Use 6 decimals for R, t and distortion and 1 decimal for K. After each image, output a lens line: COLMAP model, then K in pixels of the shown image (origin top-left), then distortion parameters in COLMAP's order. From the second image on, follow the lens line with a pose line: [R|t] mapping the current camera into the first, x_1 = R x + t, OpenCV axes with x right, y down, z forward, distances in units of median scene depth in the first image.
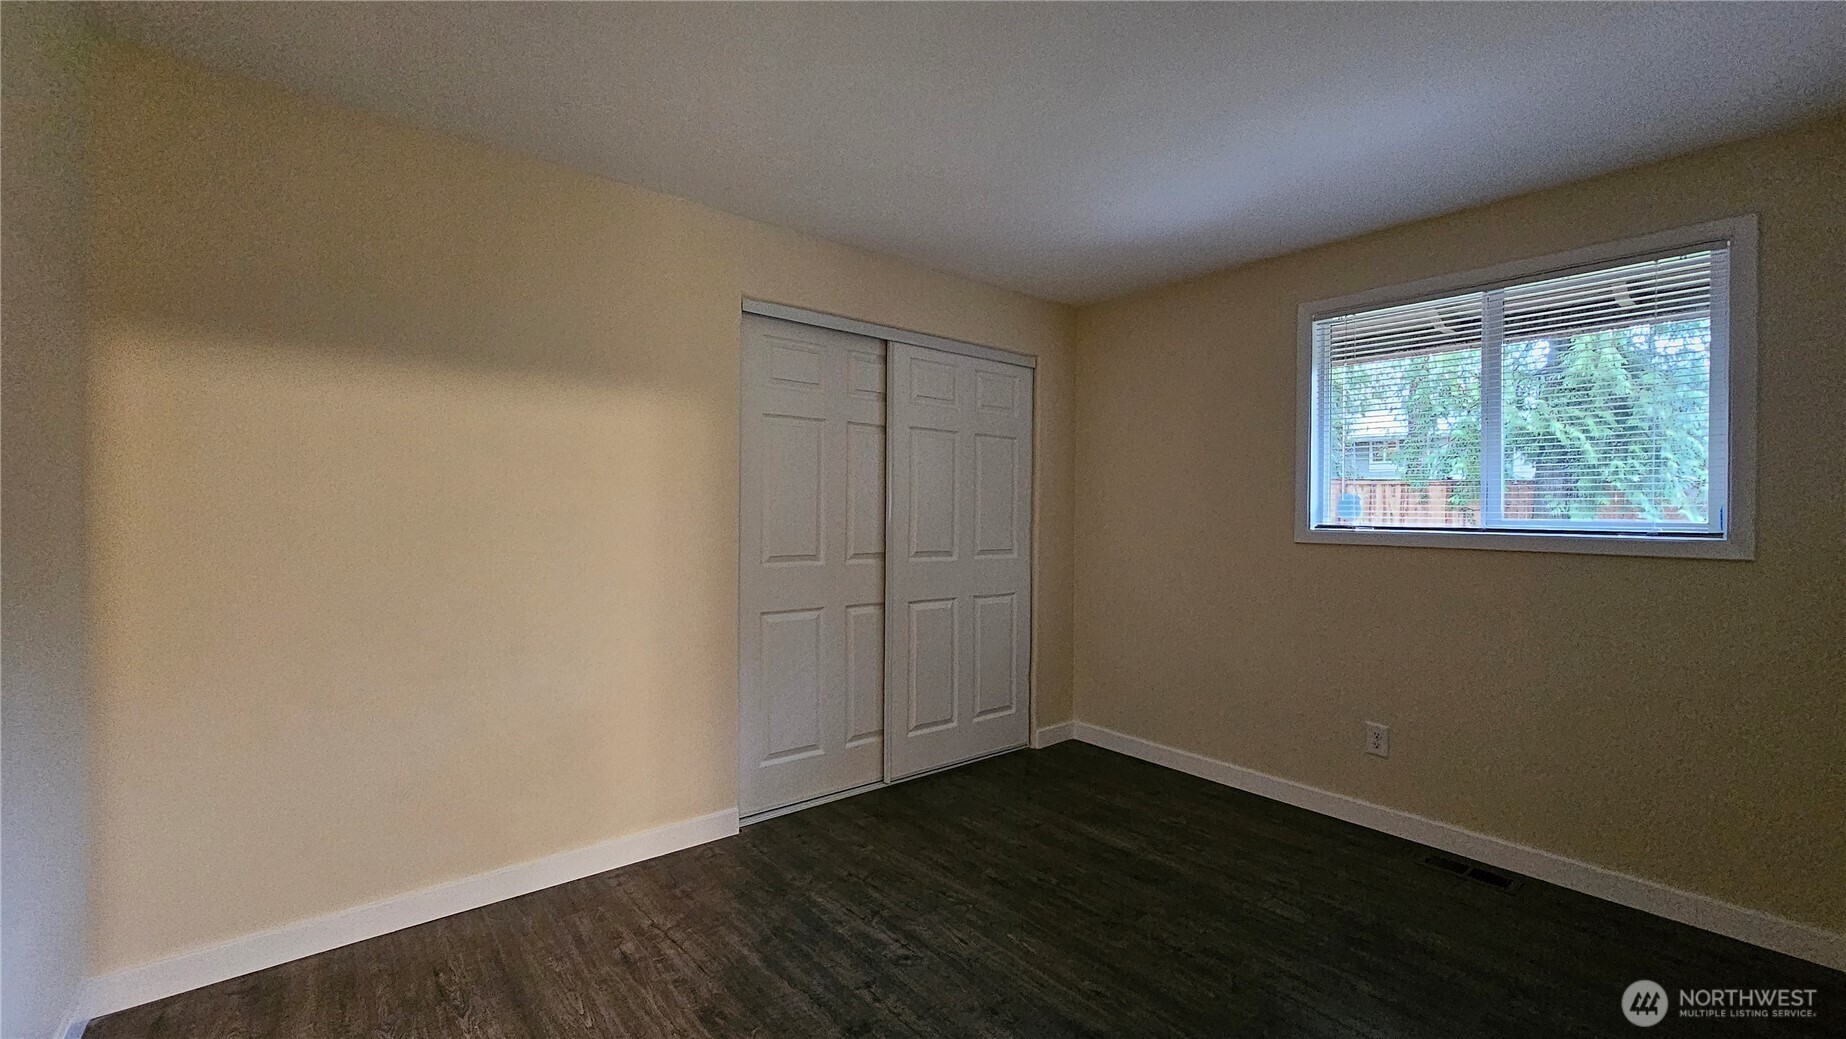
lens RADIAL K [[743.1, 0, 925.1], [0, 743.1, 515.3], [0, 0, 1]] dist [0.002845, 0.000078]
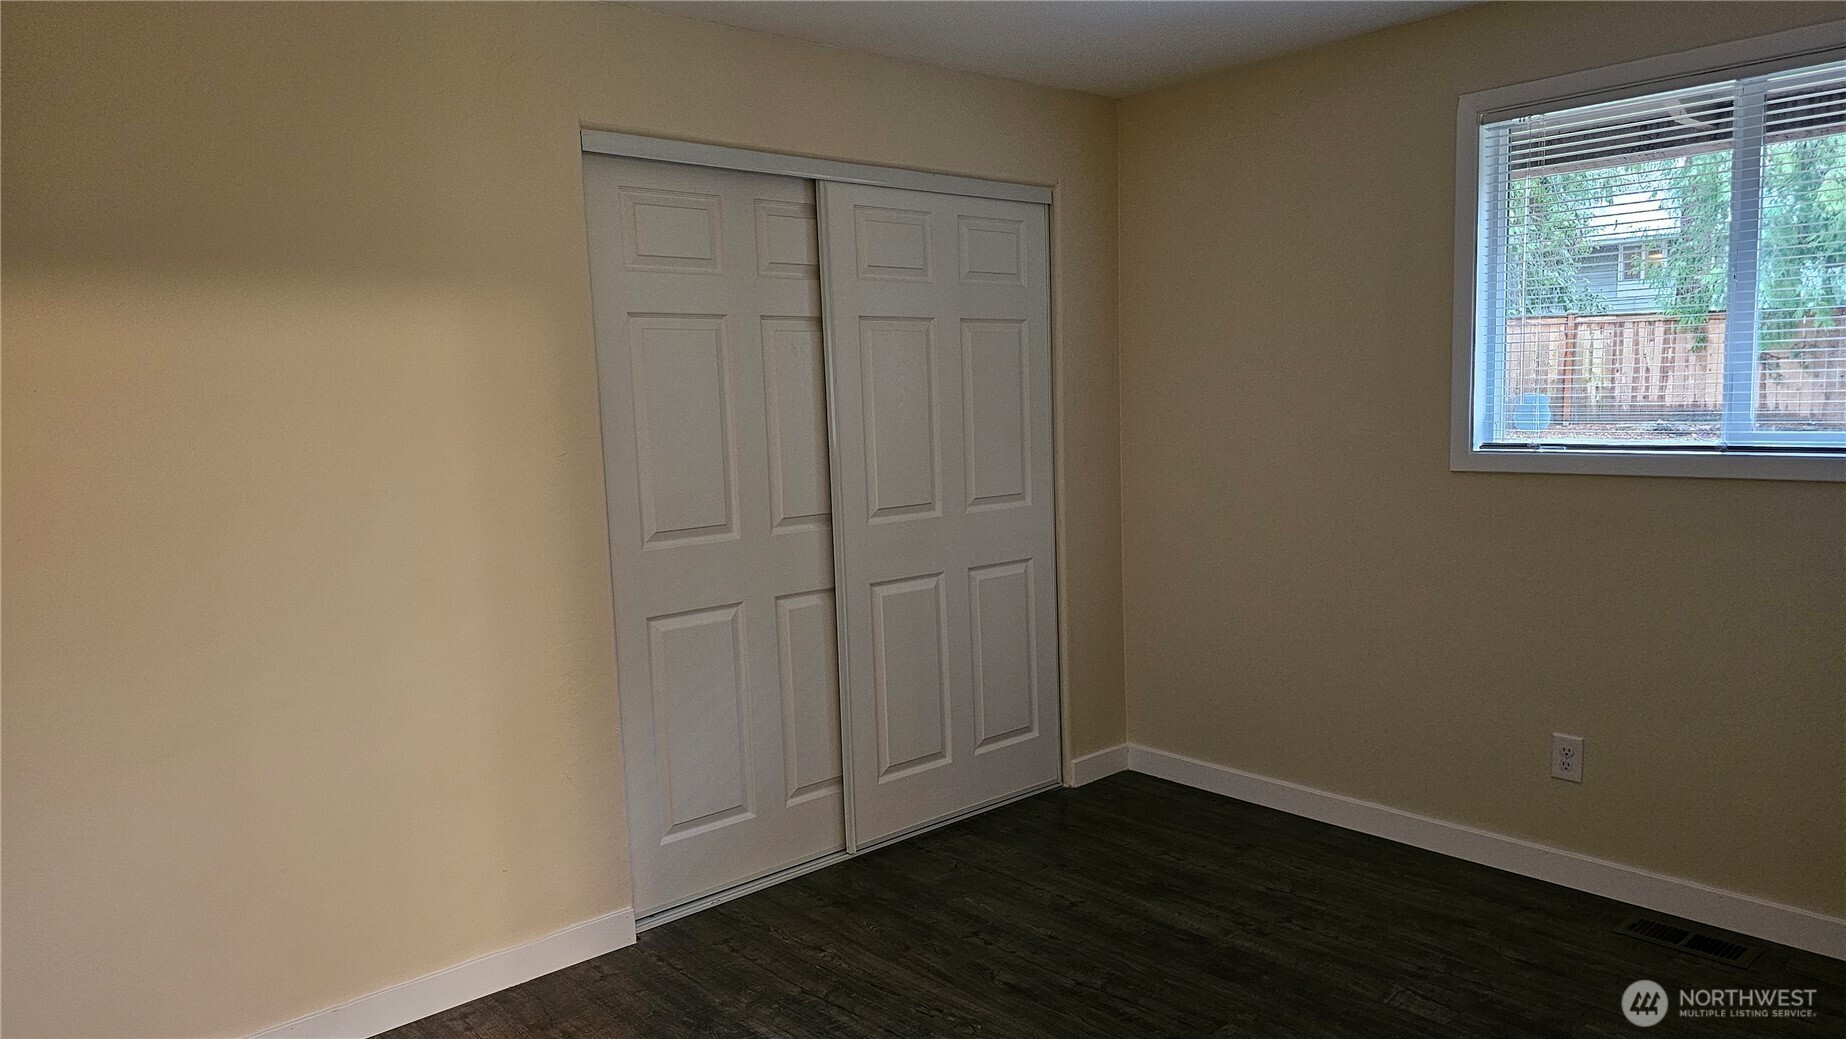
lens RADIAL K [[1233.9, 0, 932.4], [0, 1233.9, 525.9], [0, 0, 1]] dist [0.078293, -0.079019]
pose [[0.998461, -0.047478, 0.028658, 0.004384], [0.043992, 0.992739, 0.111957, -0.058695], [-0.033766, -0.110524, 0.993300, -0.088258]]
